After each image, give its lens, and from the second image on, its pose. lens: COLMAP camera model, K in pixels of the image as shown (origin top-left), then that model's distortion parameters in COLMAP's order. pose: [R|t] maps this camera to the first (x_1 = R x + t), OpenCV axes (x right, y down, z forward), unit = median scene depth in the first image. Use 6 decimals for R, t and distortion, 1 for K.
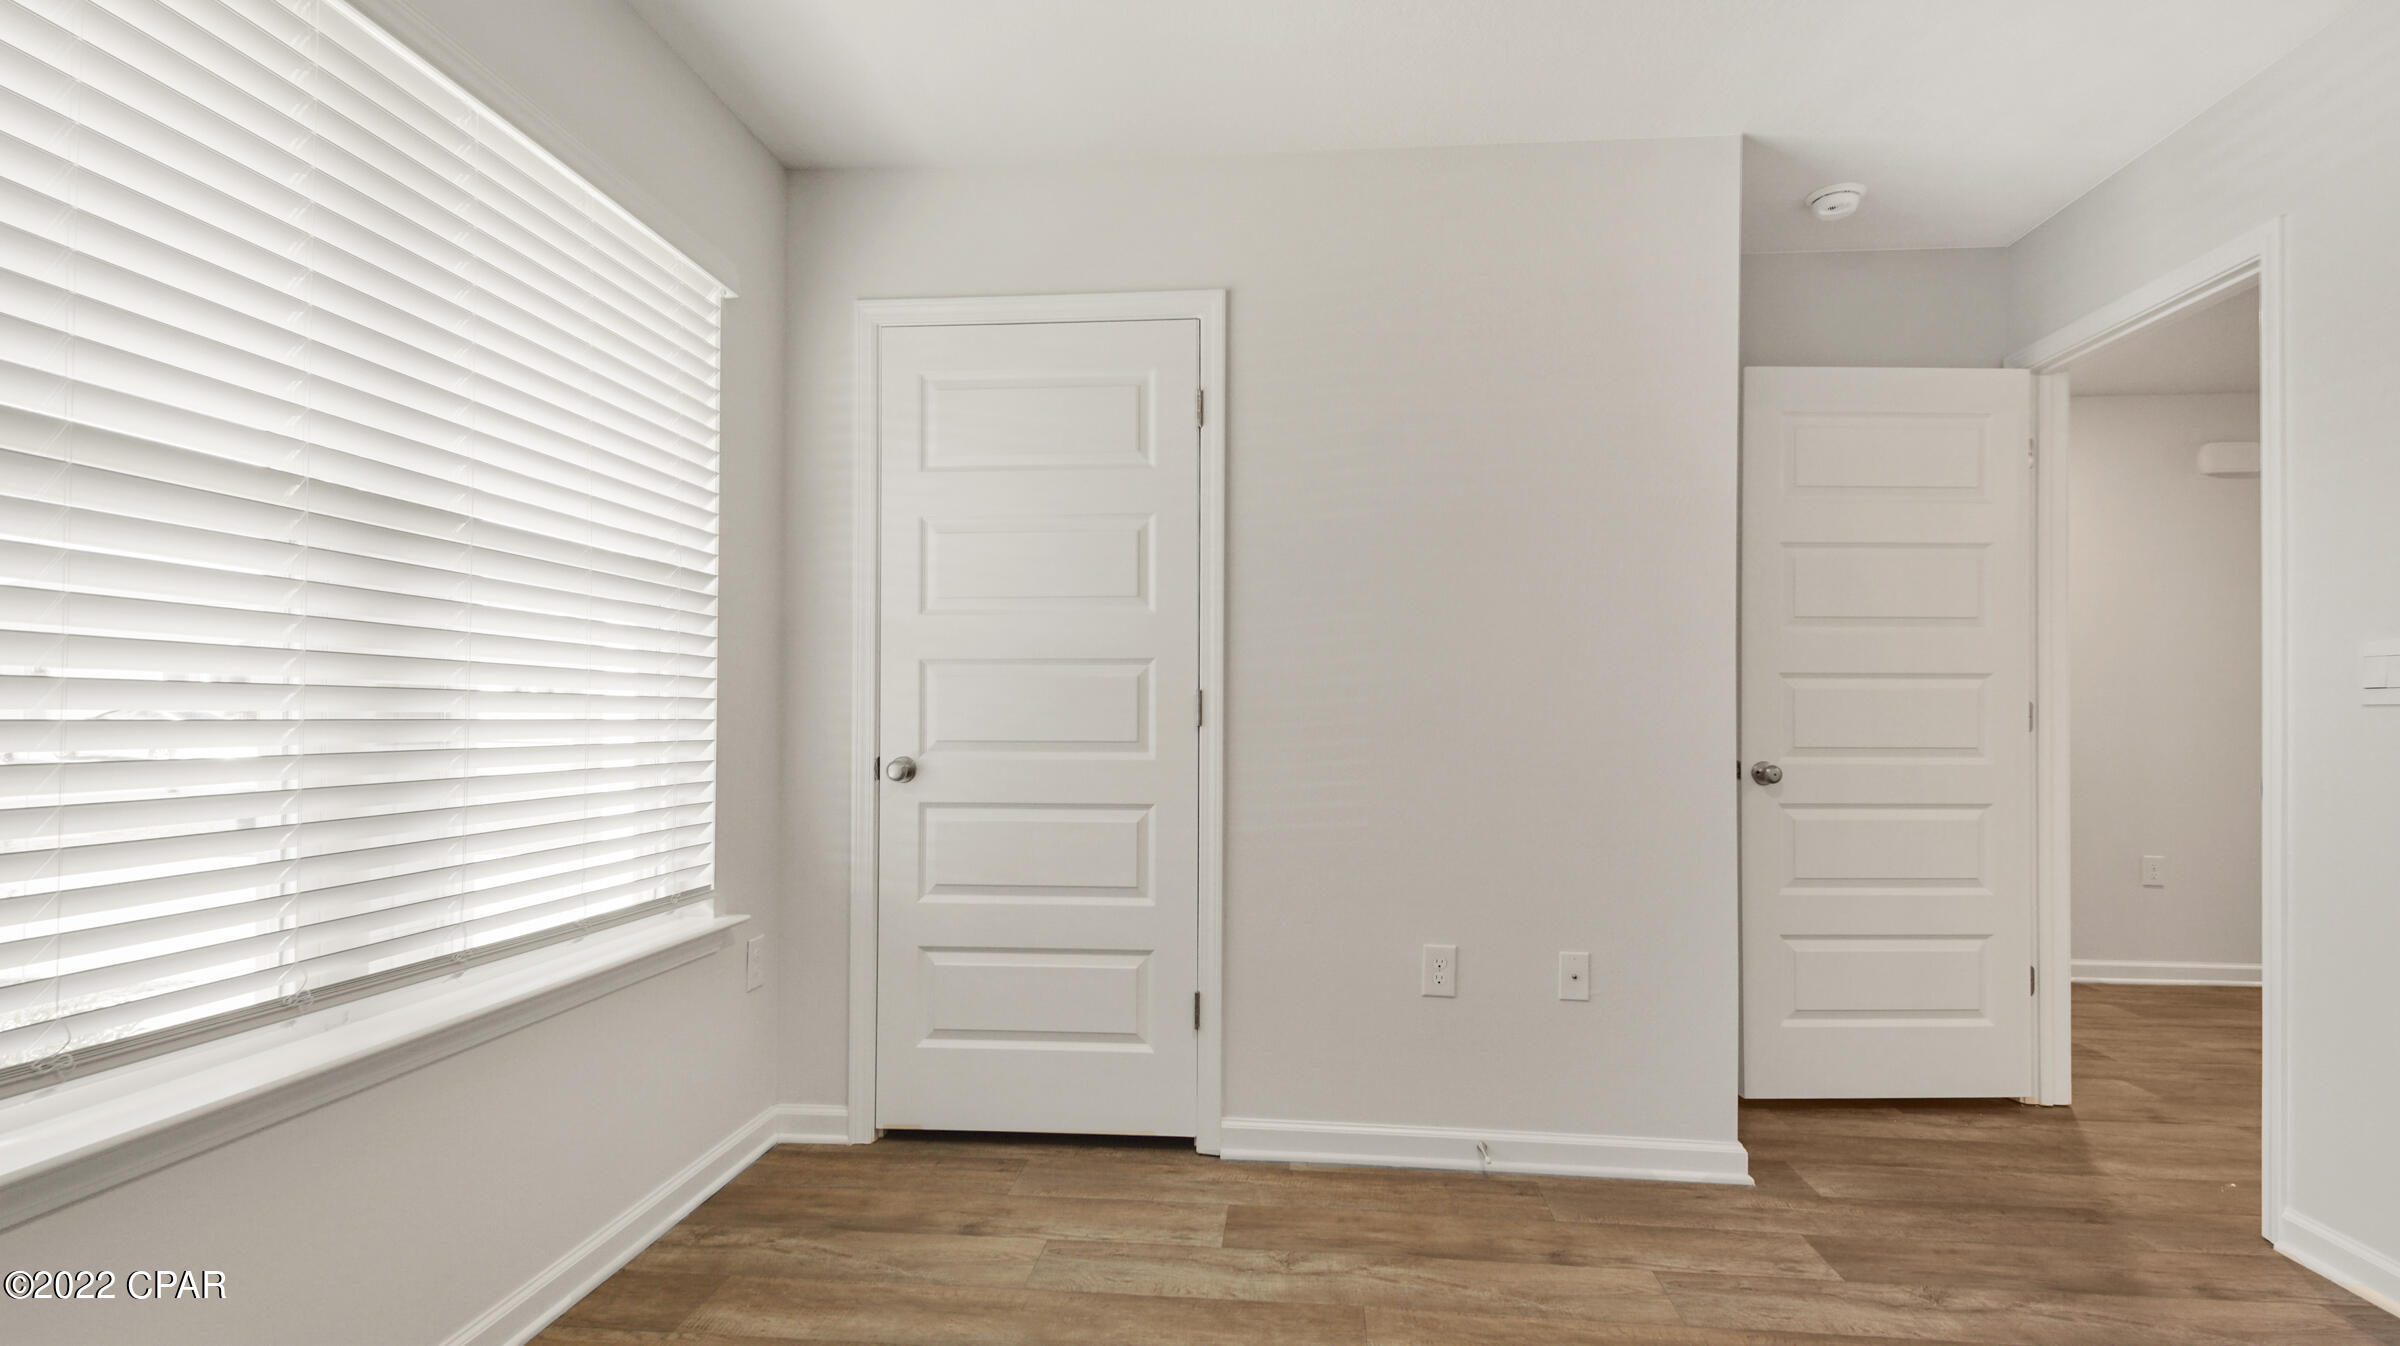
lens RADIAL K [[1138.9, 0, 1201.1], [0, 1138.9, 712.5], [0, 0, 1]] dist [0.001334, -0.000187]
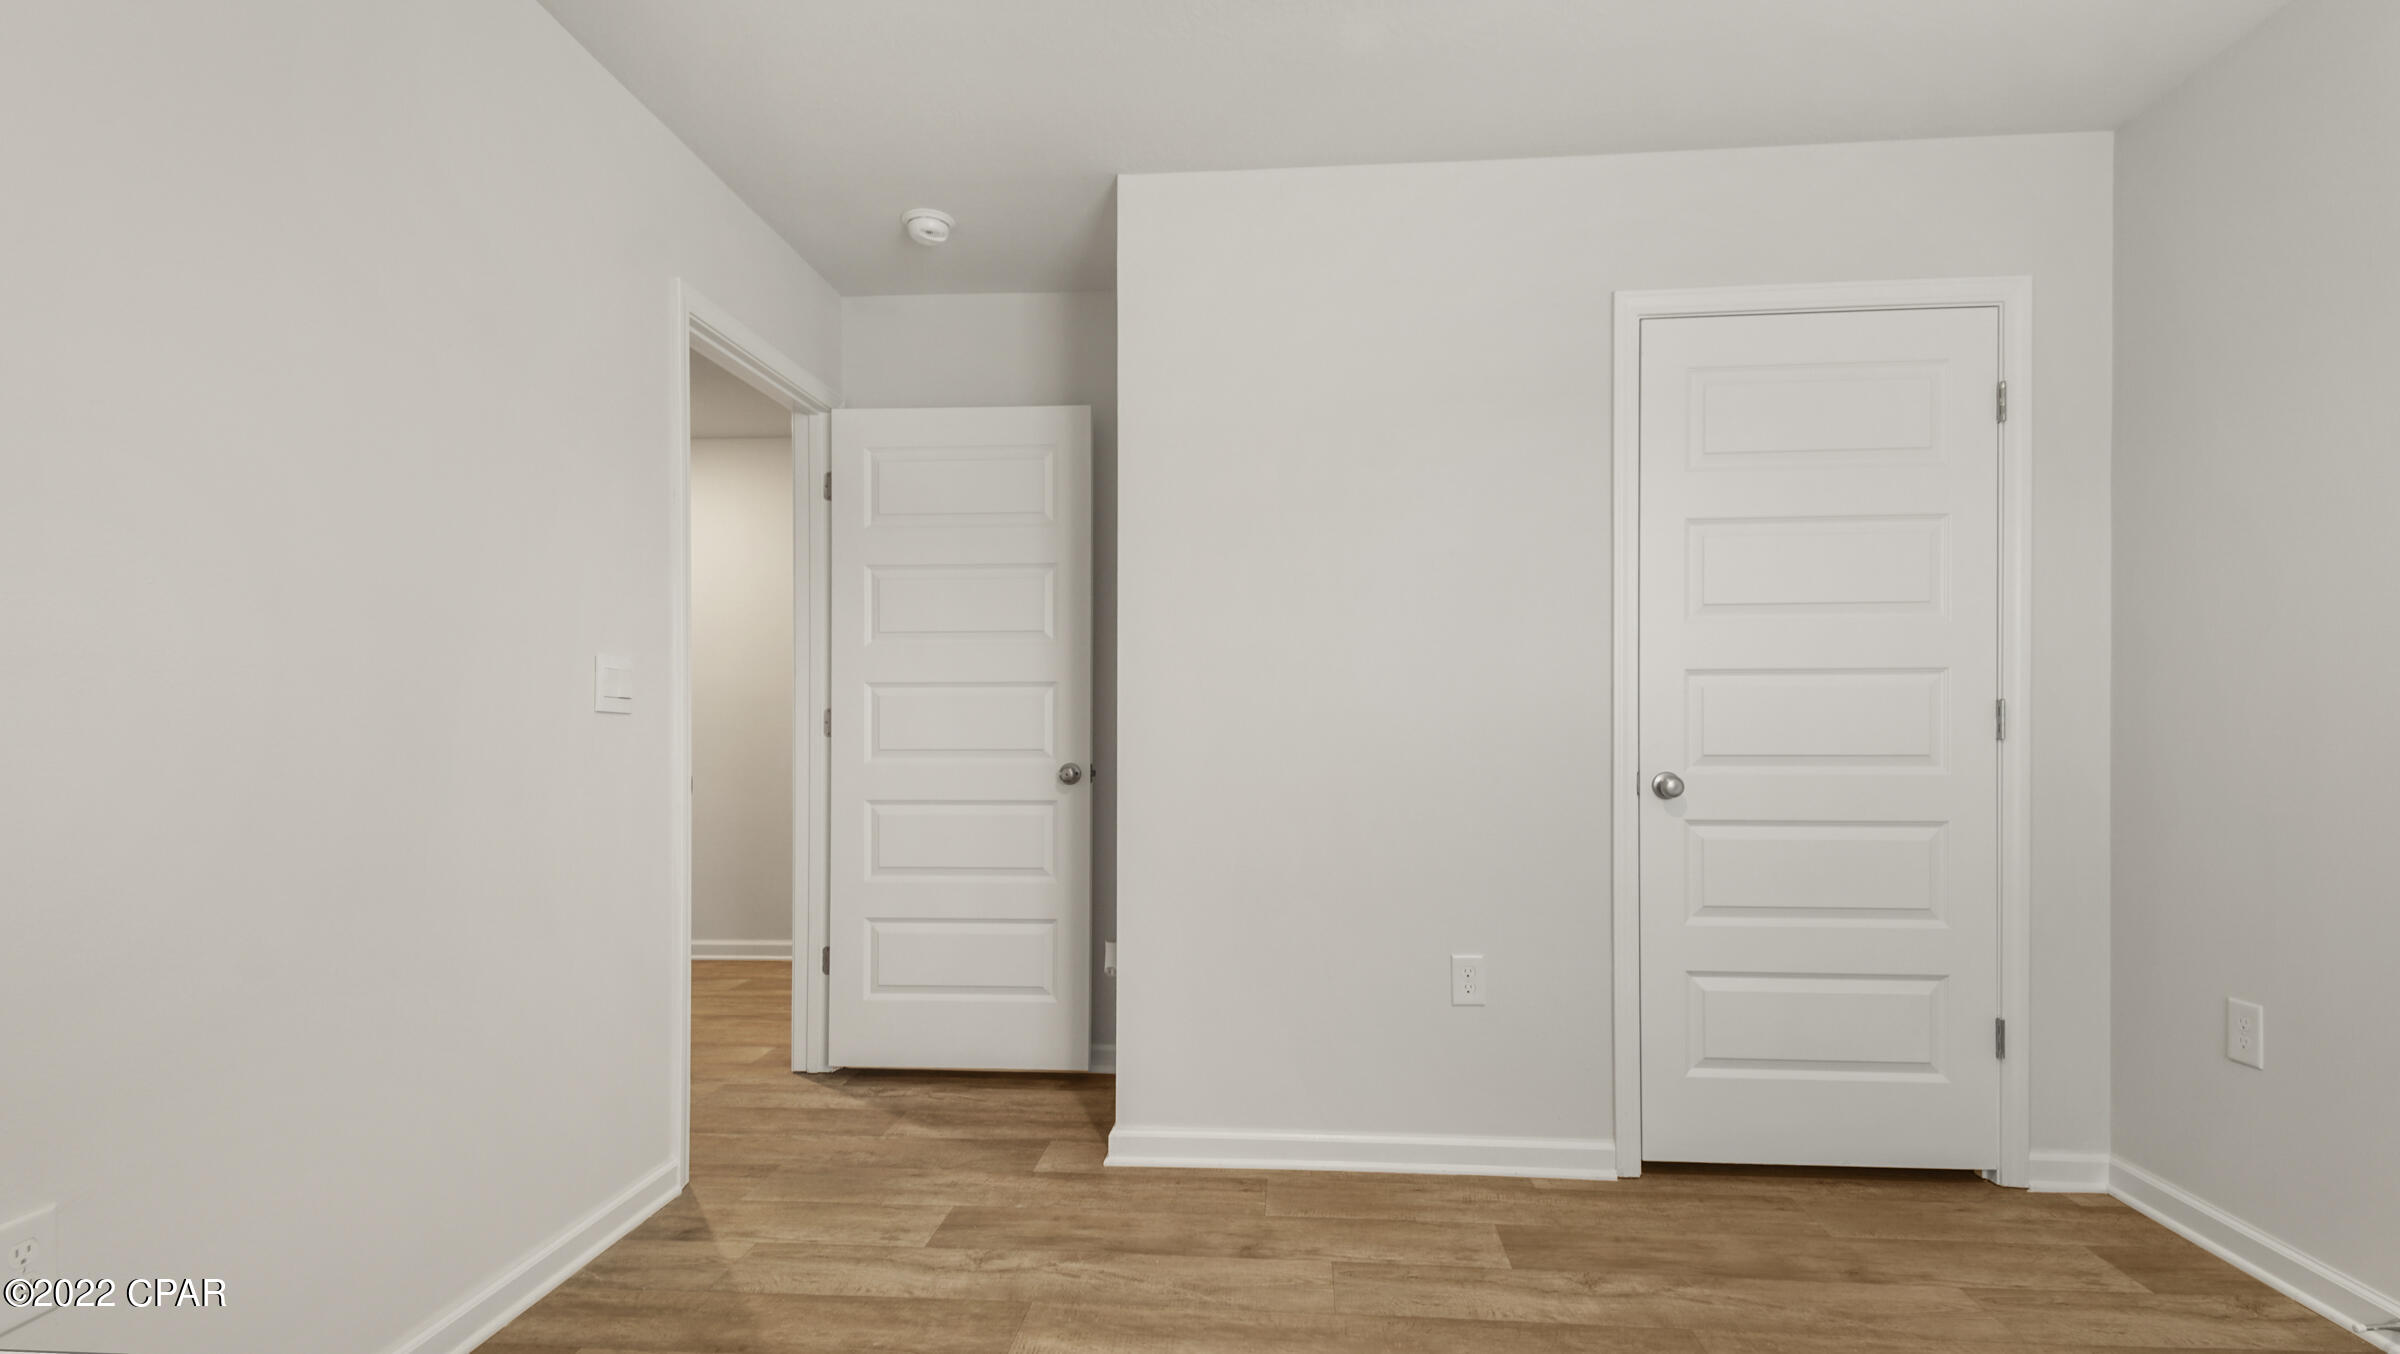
lens RADIAL K [[1125.2, 0, 1213.8], [0, 1125.2, 729.7], [0, 0, 1]] dist [0.023303, -0.000027]
pose [[0.999733, -0.007434, 0.021893, 0.263119], [0.007380, 0.999969, 0.002576, 0.002615], [-0.021911, -0.002414, 0.999757, -0.024887]]
